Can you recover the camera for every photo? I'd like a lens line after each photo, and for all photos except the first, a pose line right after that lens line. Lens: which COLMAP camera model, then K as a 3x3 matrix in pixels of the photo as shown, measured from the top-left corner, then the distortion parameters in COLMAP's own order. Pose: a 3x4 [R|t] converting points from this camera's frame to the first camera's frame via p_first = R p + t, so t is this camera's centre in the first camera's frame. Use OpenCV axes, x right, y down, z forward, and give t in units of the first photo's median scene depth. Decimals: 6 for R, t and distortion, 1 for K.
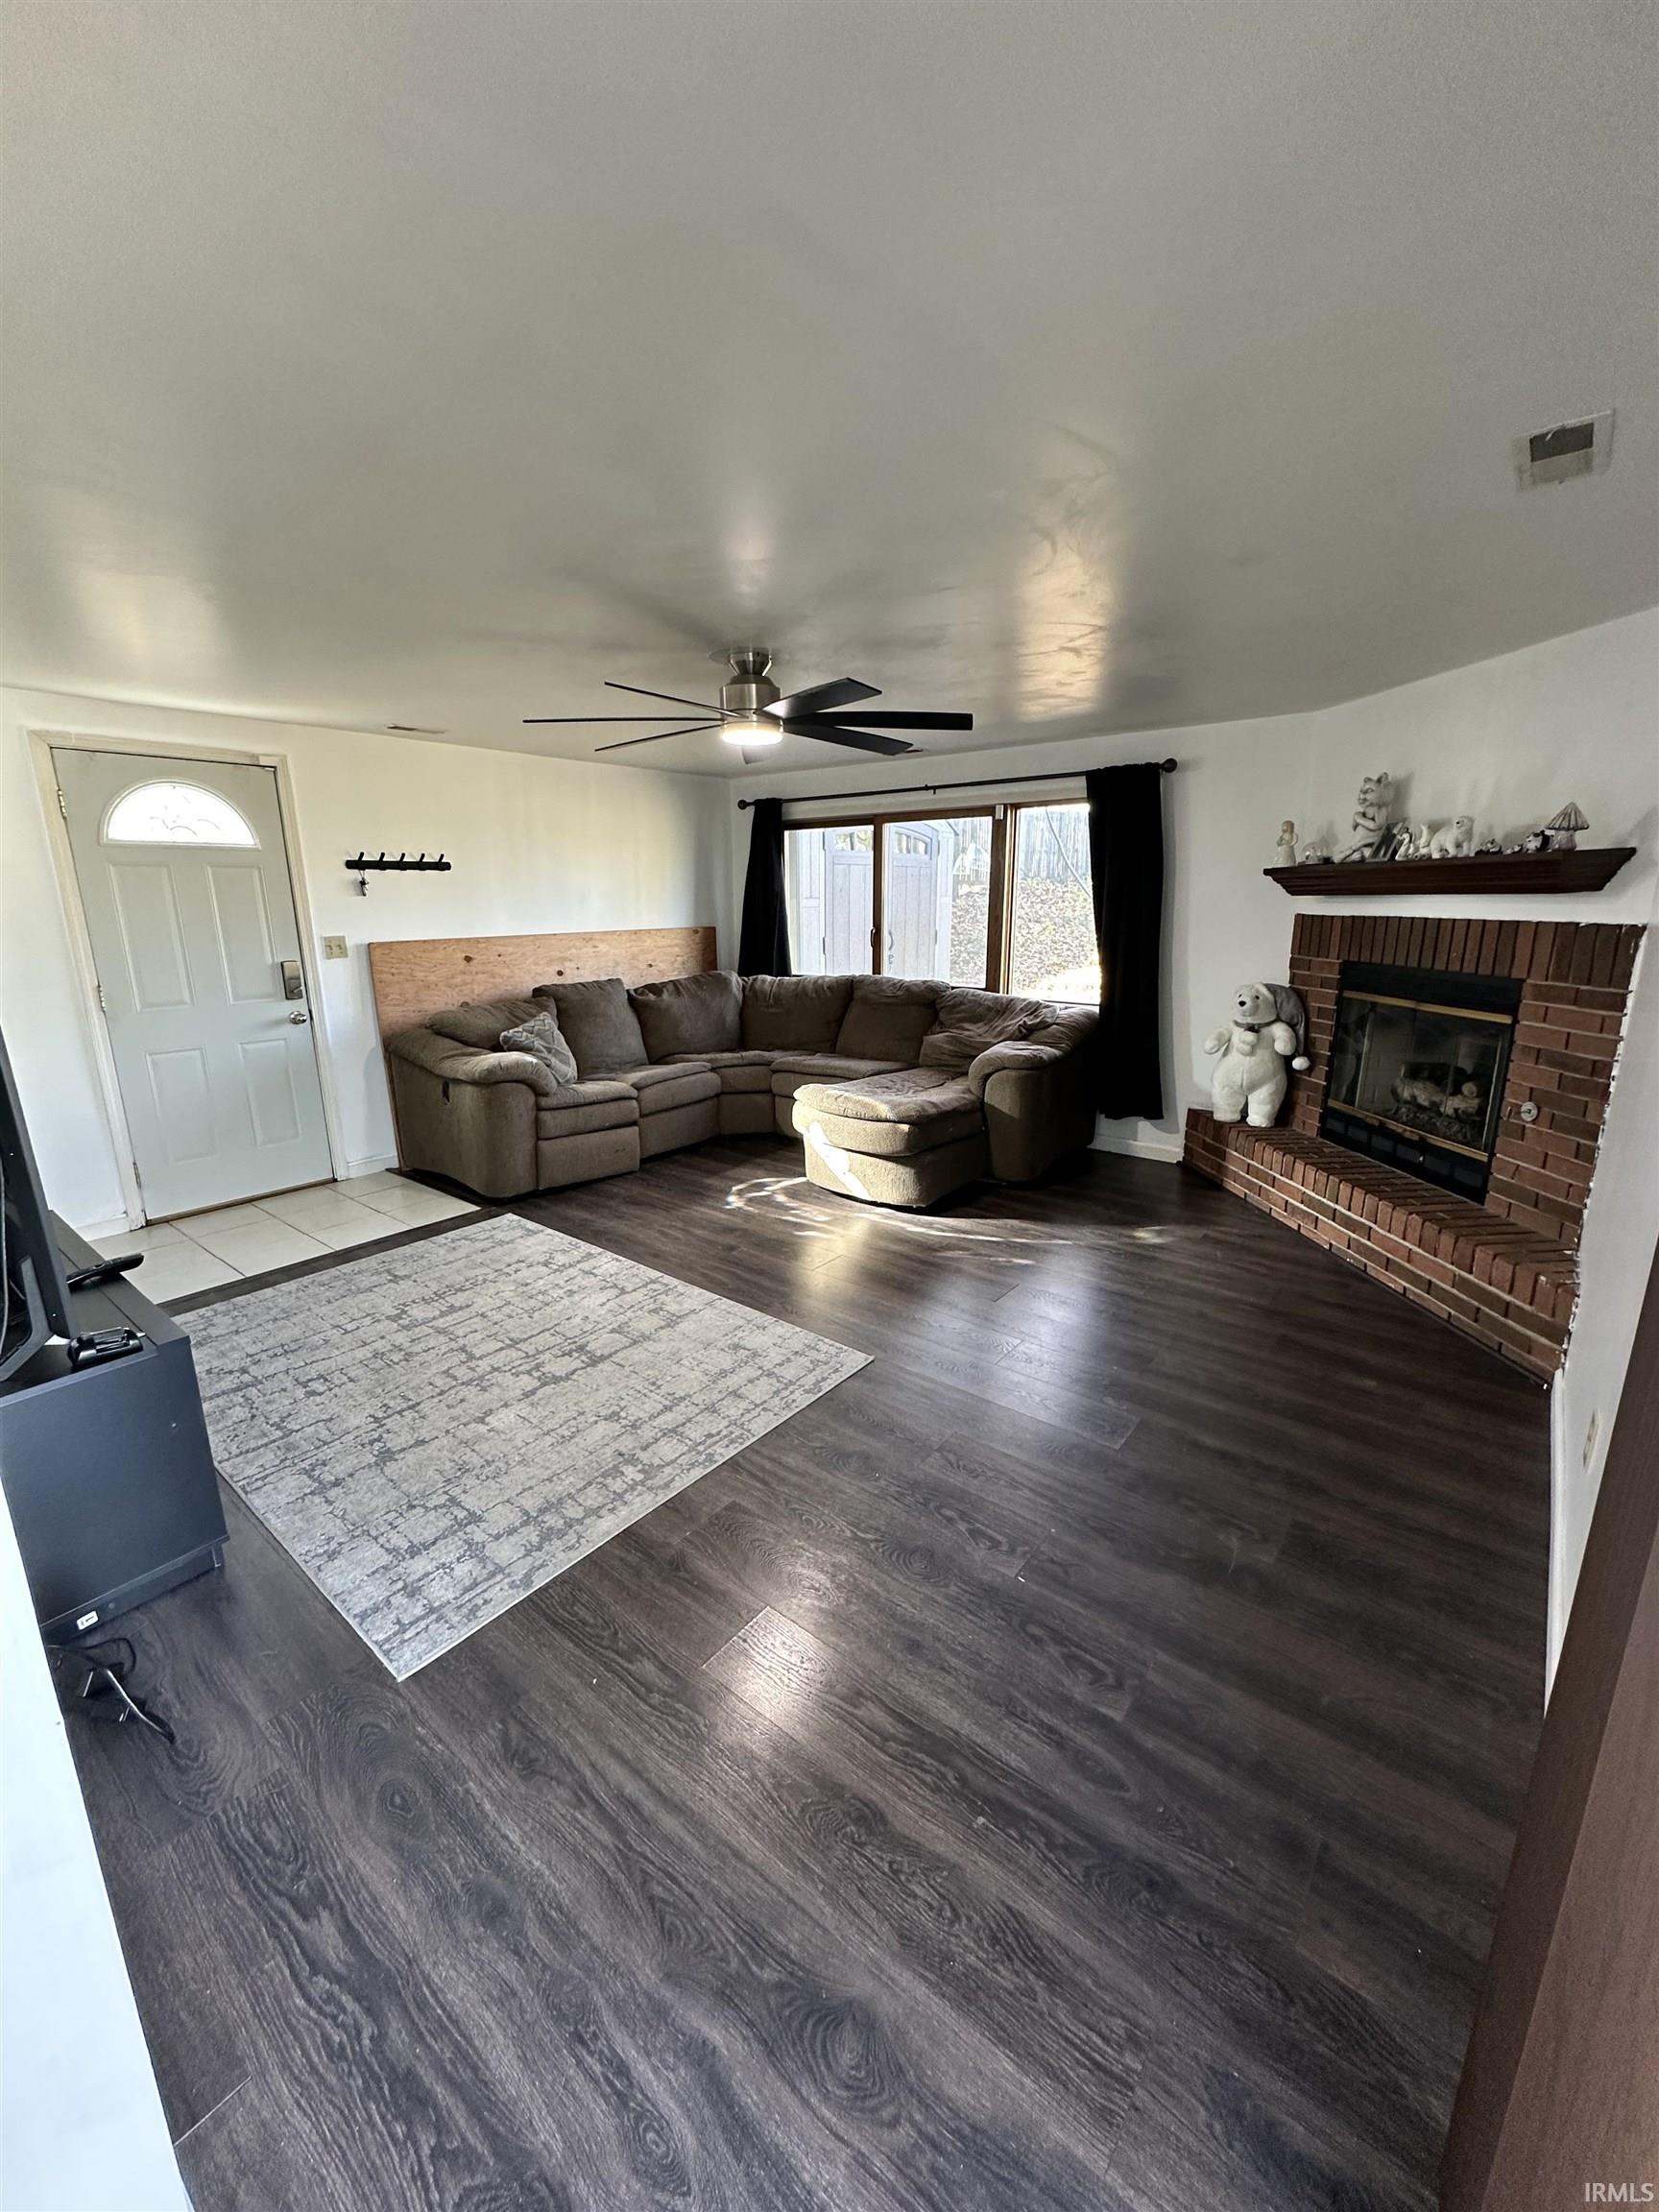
lens RADIAL K [[880.8, 0, 827.3], [0, 880.8, 1106.7], [0, 0, 1]] dist [-0.002877, 0.000453]
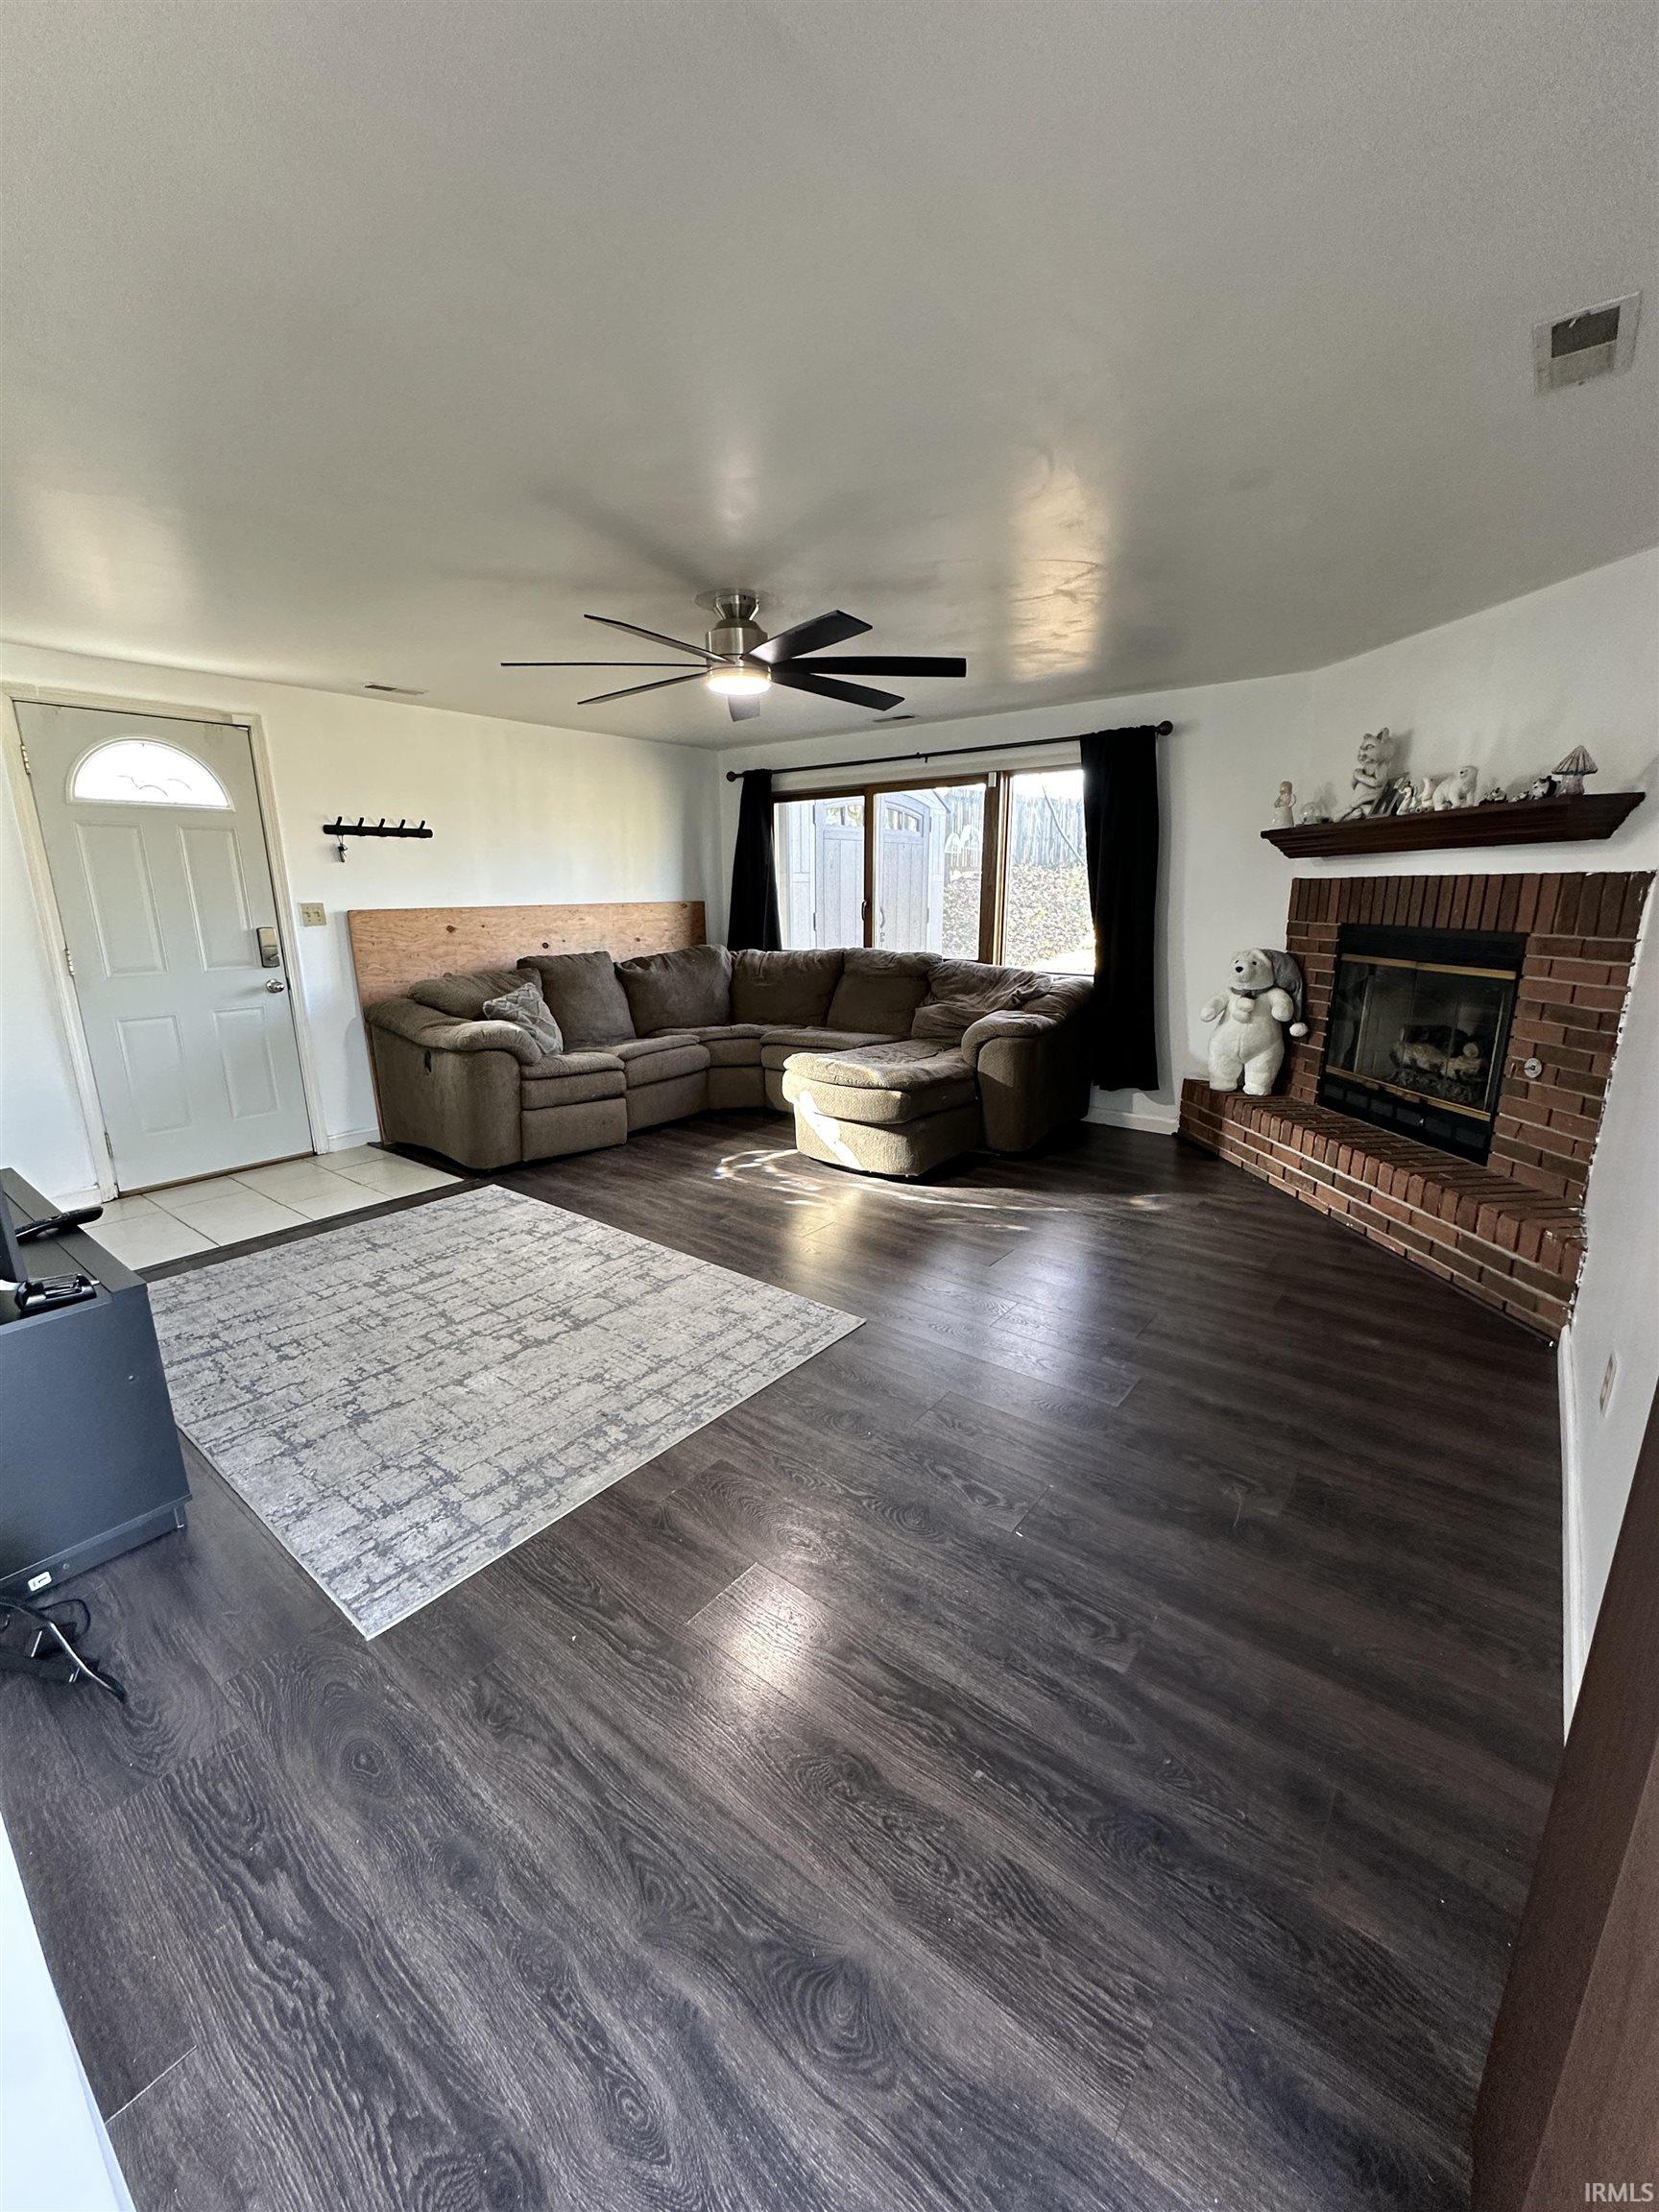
lens RADIAL K [[880.8, 0, 827.2], [0, 880.8, 1106.2], [0, 0, 1]] dist [-0.002877, 0.000453]
pose [[0.999955, -0.002969, 0.009020, 0.001668], [0.002912, 0.999976, 0.006339, 0.036223], [-0.009039, -0.006313, 0.999939, 0.024191]]
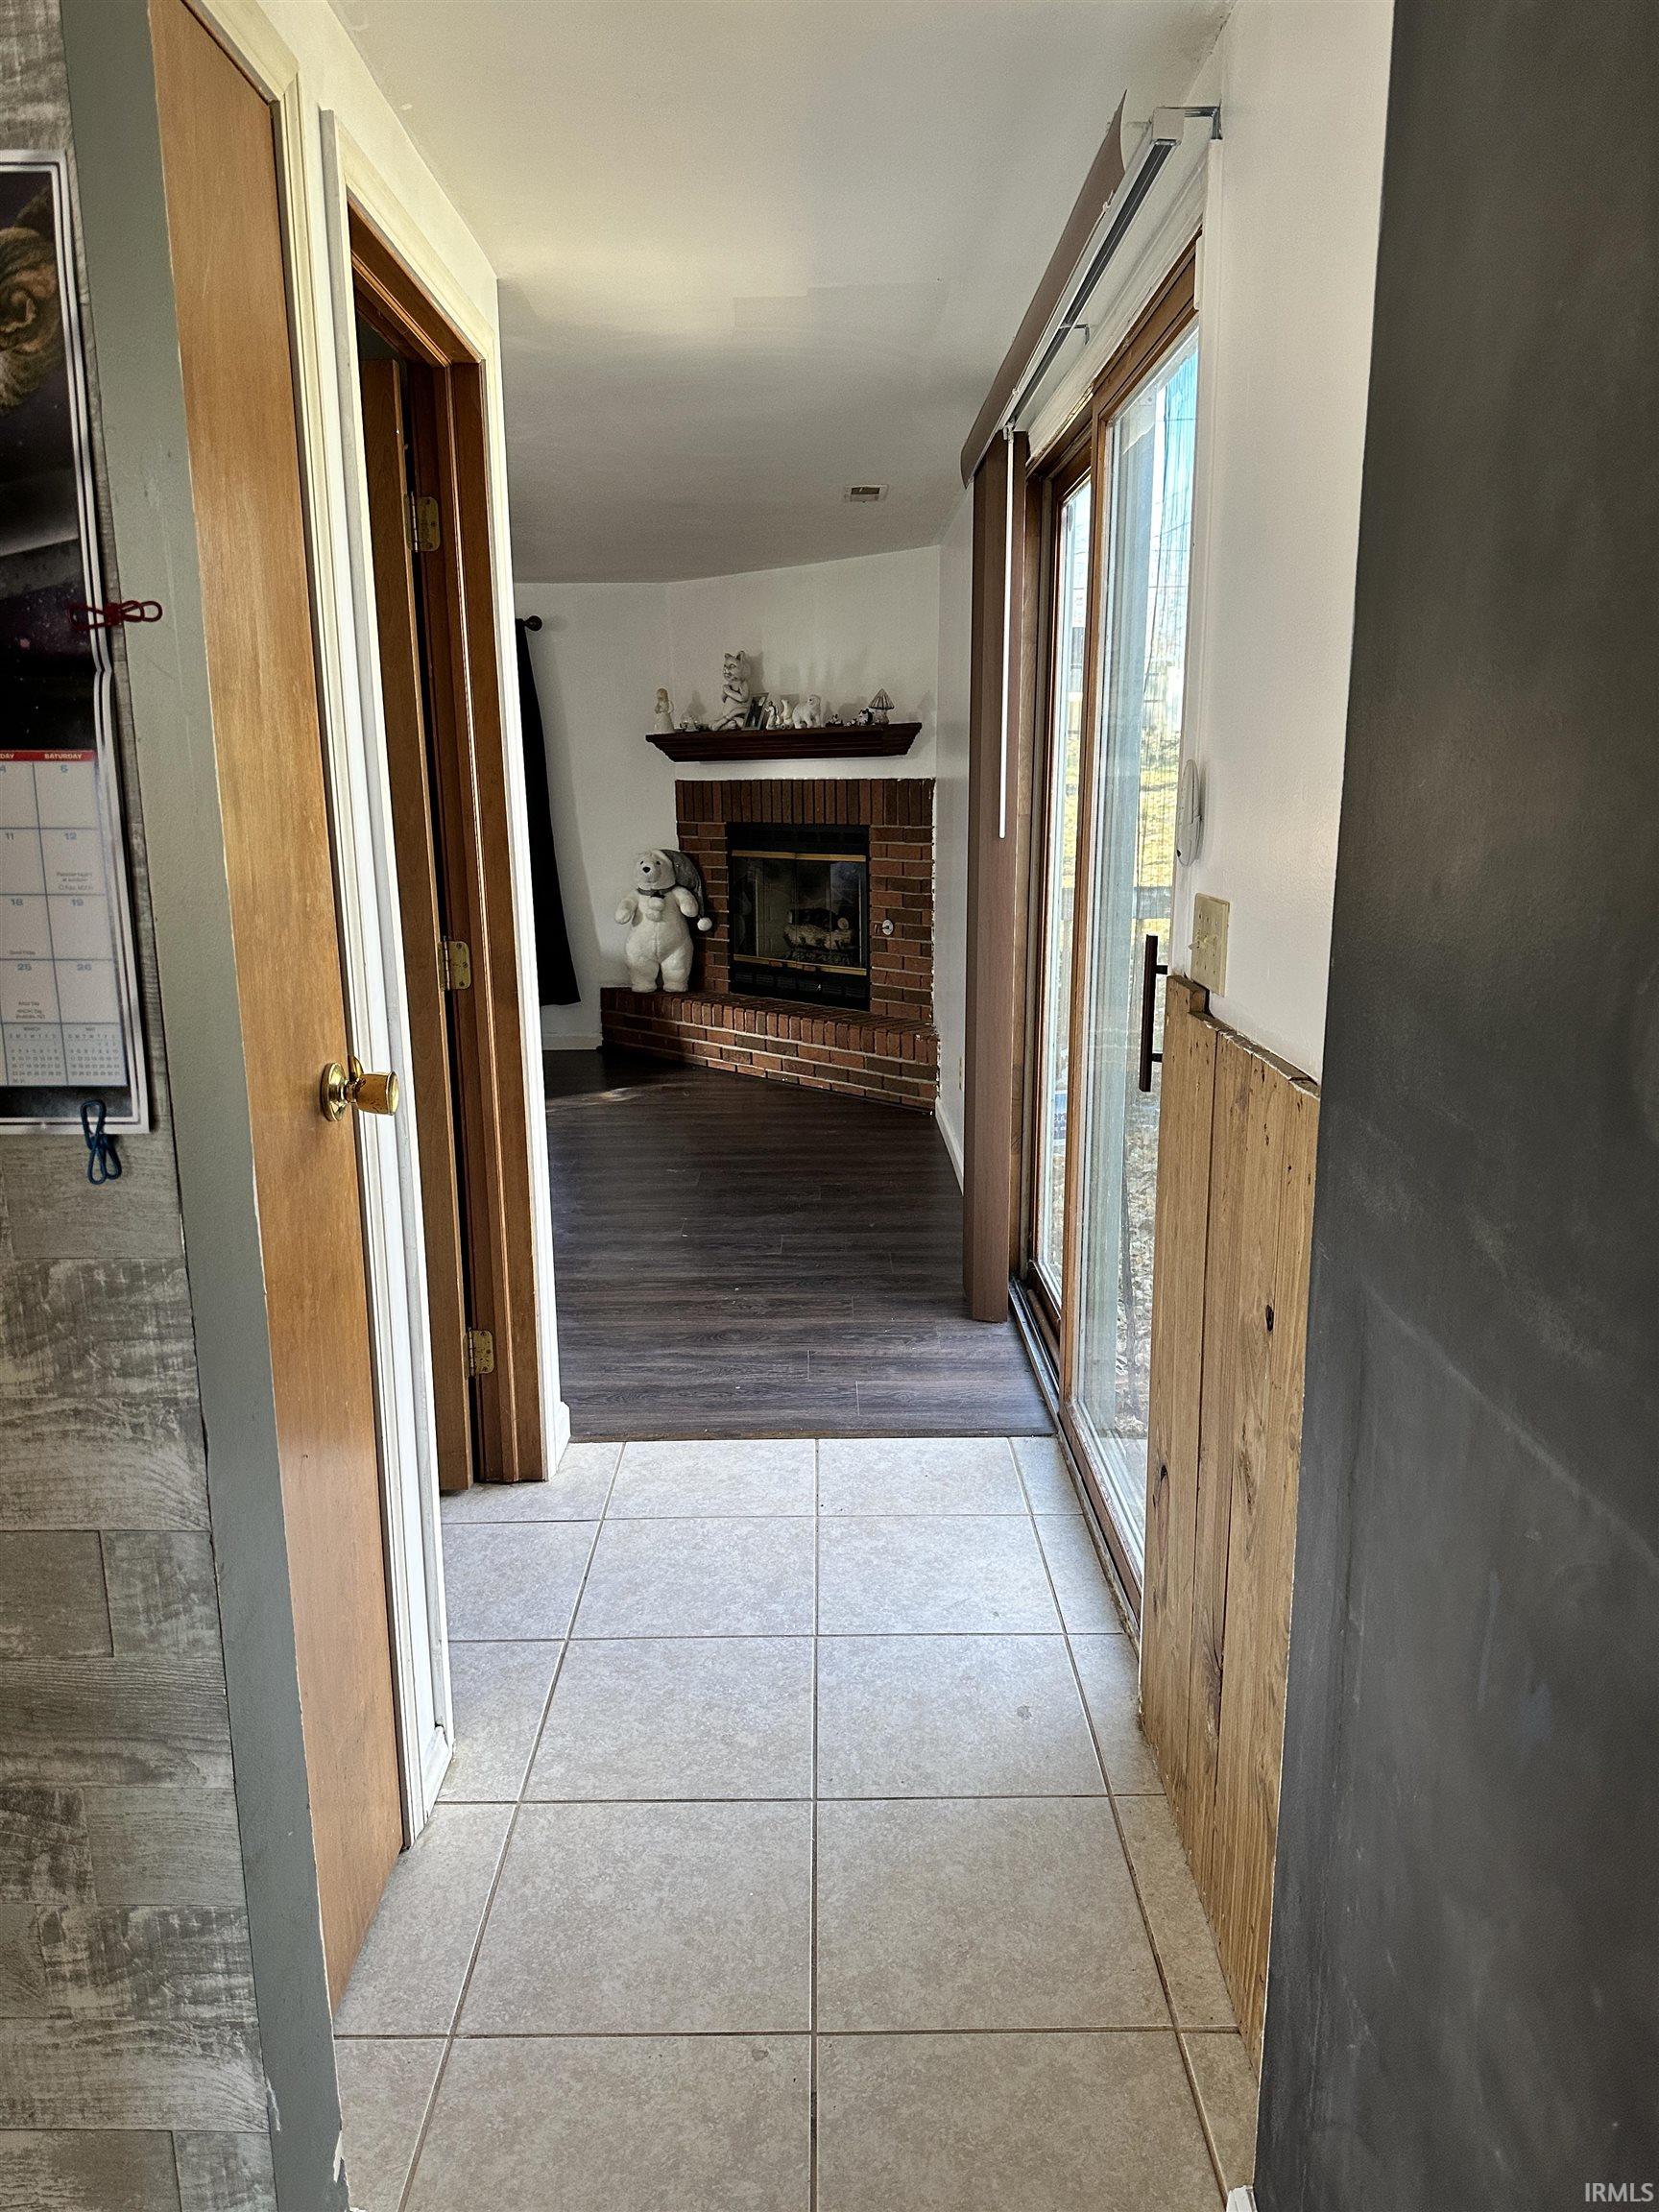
lens RADIAL K [[1535.1, 0, 837.5], [0, 1535.1, 1129.3], [0, 0, 1]] dist [0.088501, -0.000159]
pose [[0.769021, -0.143606, 0.622884, -0.647227], [0.153566, 0.987405, 0.038051, 0.184279], [-0.620504, 0.066392, 0.781388, -0.638900]]
